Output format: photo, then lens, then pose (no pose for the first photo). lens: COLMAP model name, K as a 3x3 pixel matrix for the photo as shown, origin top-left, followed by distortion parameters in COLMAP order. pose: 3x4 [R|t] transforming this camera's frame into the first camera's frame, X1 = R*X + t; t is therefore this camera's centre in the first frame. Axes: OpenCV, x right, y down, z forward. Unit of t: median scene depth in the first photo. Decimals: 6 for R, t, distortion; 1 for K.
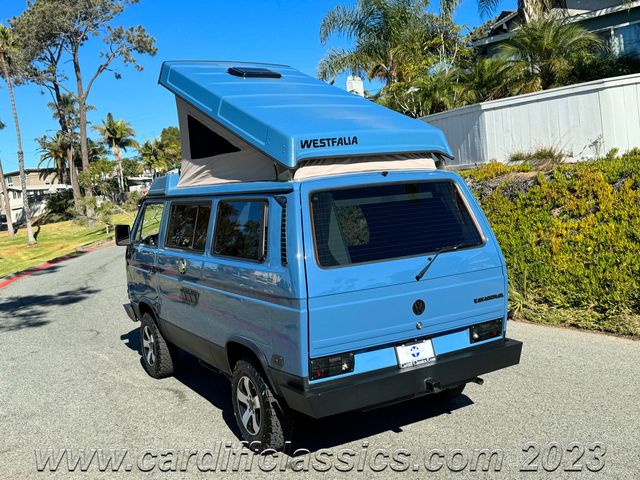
lens RADIAL K [[664.9, 0, 320.0], [0, 664.9, 240.0], [0, 0, 1]] dist [0.206465, -0.443798]
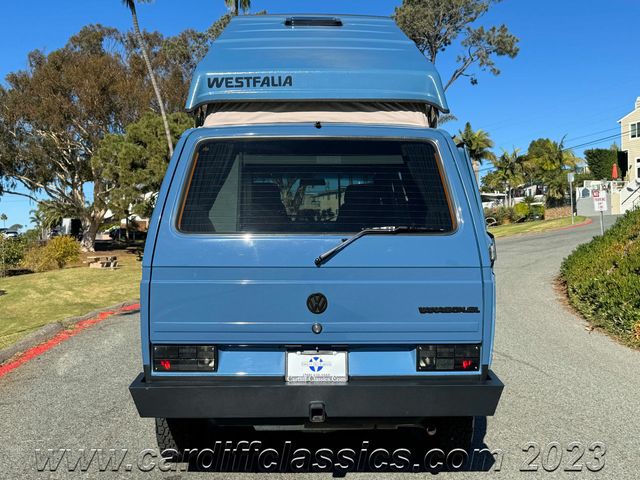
lens RADIAL K [[744.2, 0, 320.0], [0, 744.2, 240.0], [0, 0, 1]] dist [0.123589, -0.021397]
pose [[0.869037, 0.087950, -0.486867, 0.485557], [-0.105066, 0.994434, -0.007900, 0.033944], [0.483462, 0.058018, 0.873440, 0.255127]]
